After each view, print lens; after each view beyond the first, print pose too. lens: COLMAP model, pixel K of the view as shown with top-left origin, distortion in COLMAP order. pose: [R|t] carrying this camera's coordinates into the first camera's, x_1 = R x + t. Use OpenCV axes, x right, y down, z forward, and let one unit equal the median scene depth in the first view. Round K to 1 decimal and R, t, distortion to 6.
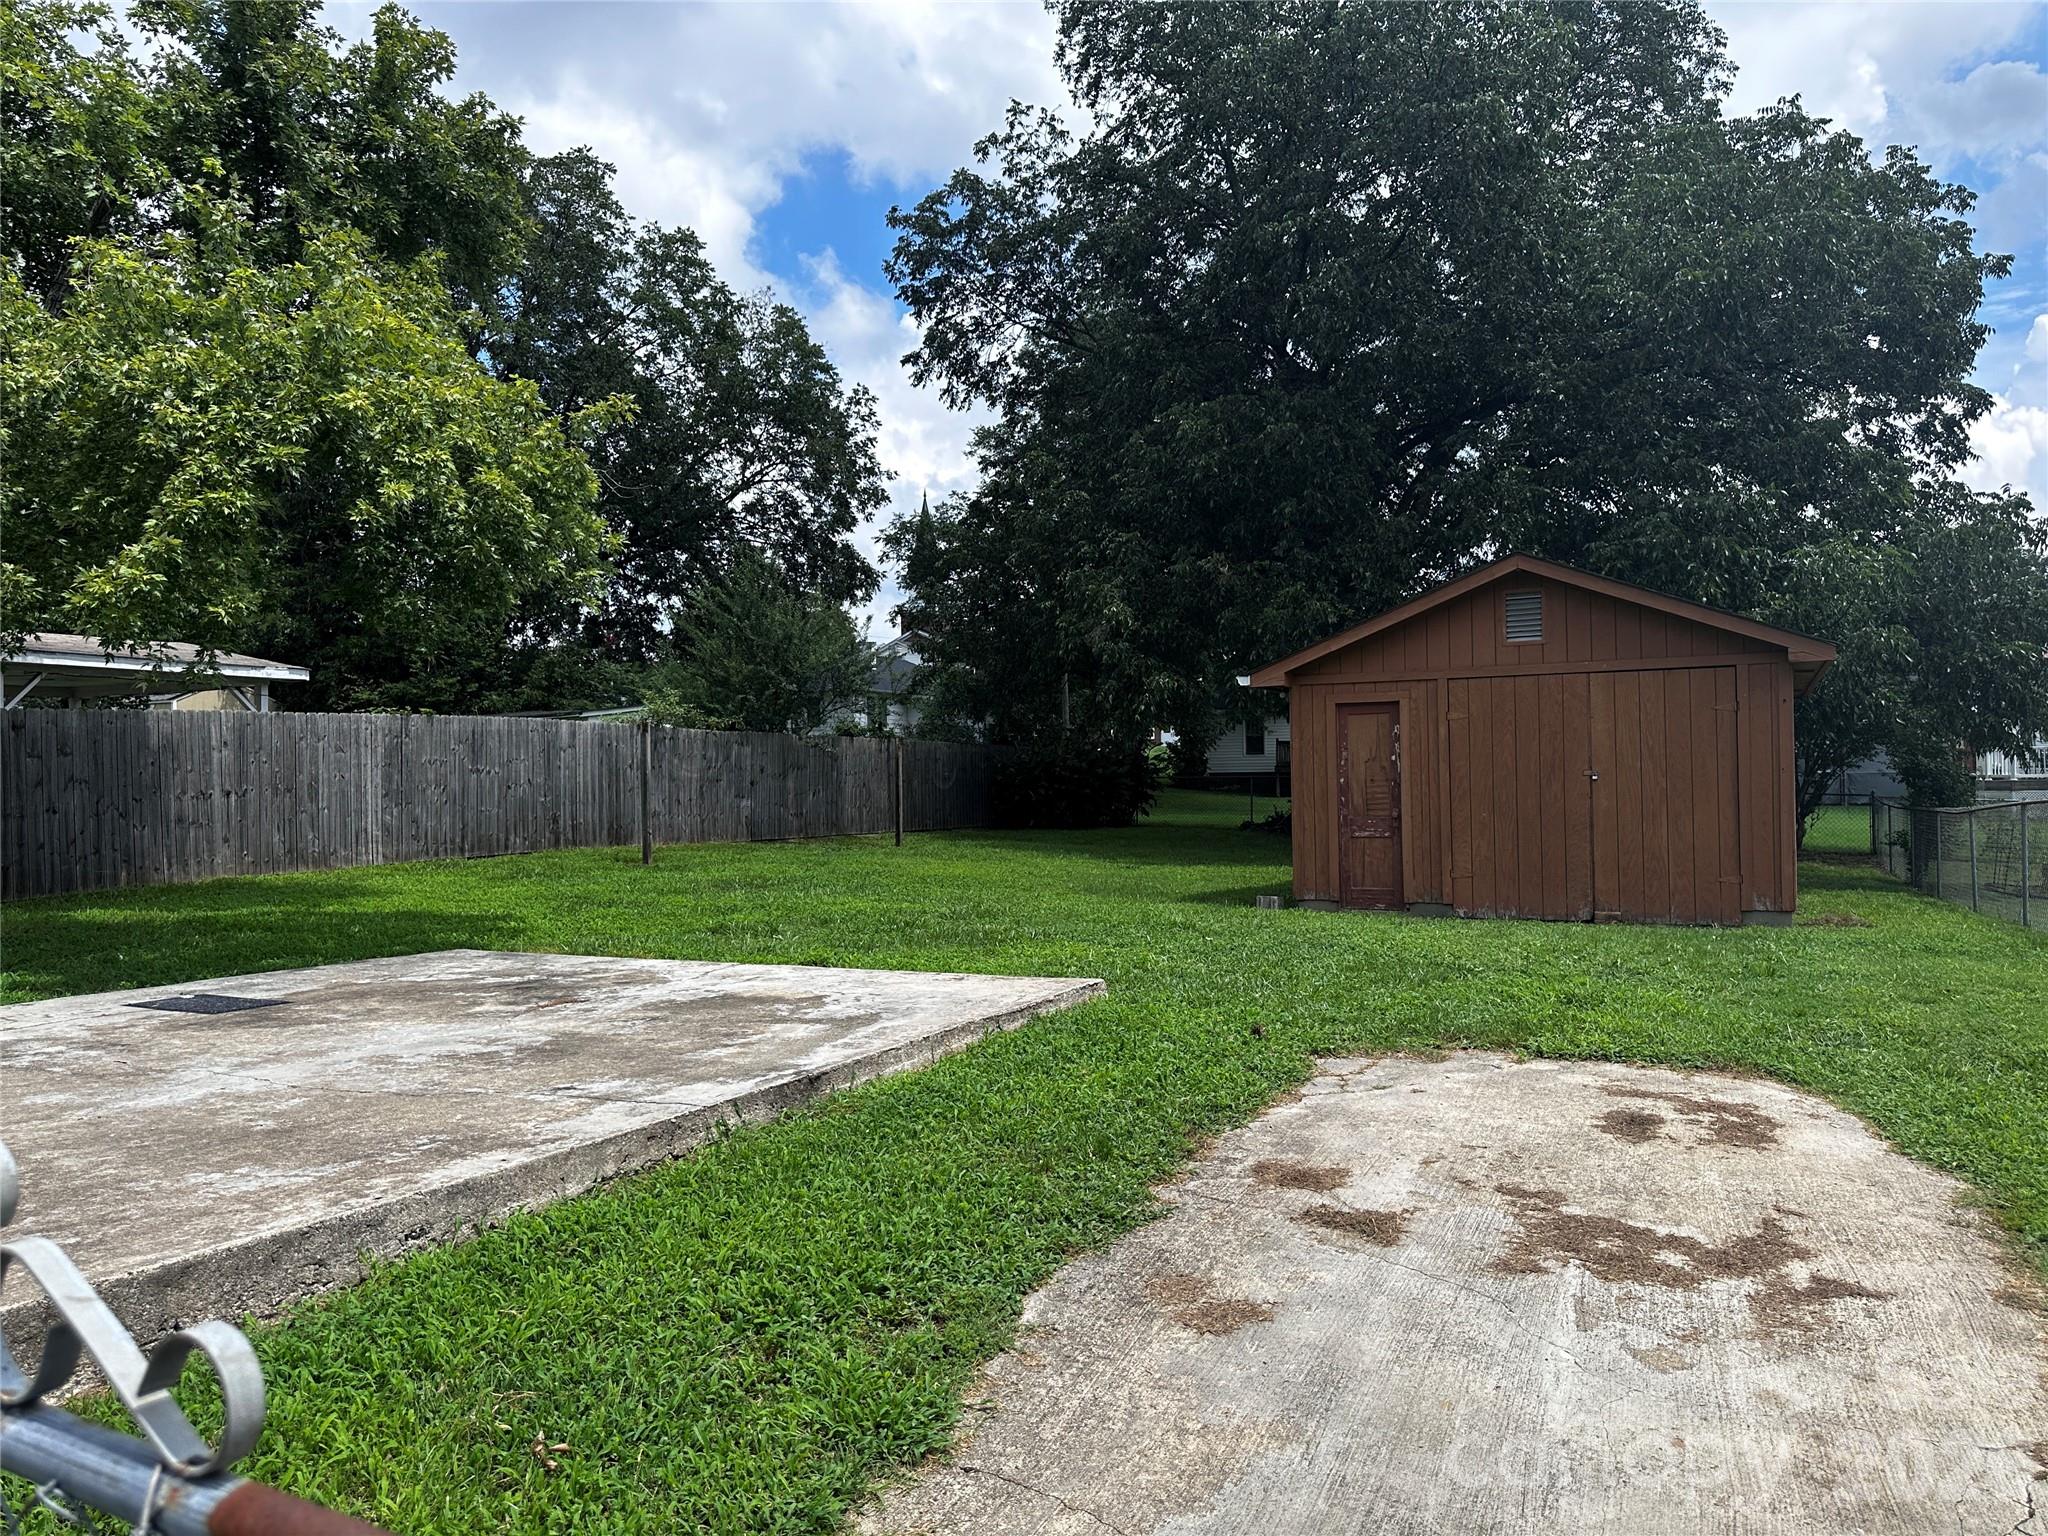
lens RADIAL K [[1384.9, 0, 1029.0], [0, 1384.9, 763.2], [0, 0, 1]] dist [0.072621, -0.084474]
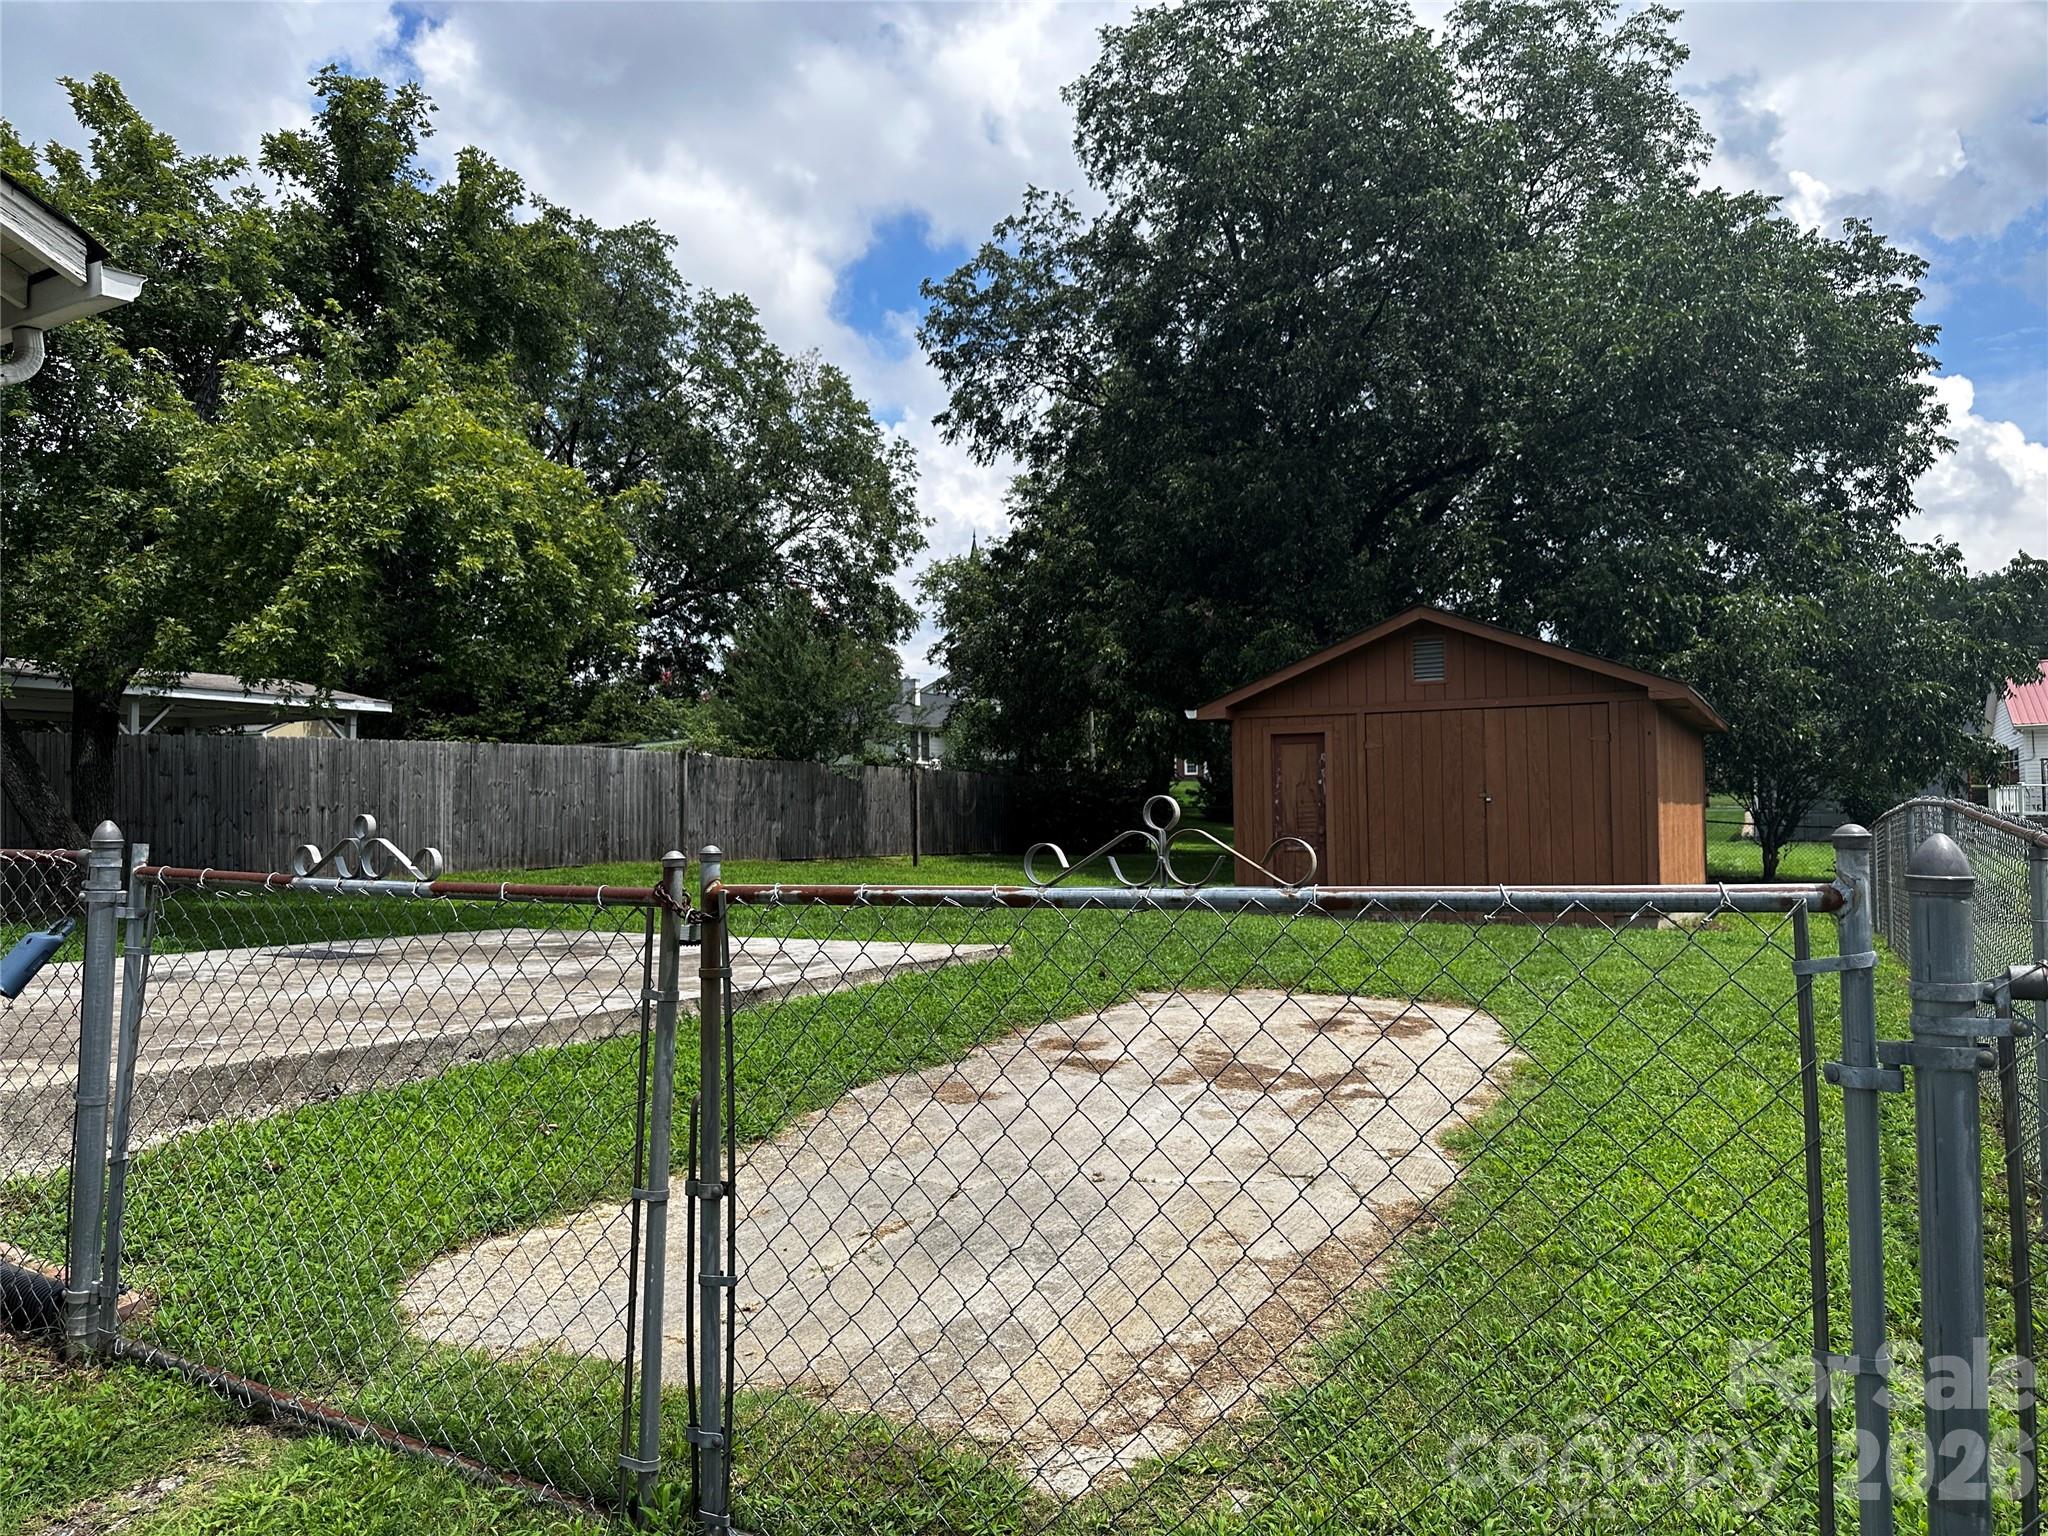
lens RADIAL K [[1444.1, 0, 1044.7], [0, 1444.1, 758.8], [0, 0, 1]] dist [0.142998, -0.231685]
pose [[0.998837, 0.004630, -0.047988, 0.069245], [-0.006153, 0.999481, -0.031636, 0.012251], [0.047817, 0.031894, 0.998347, -0.155568]]
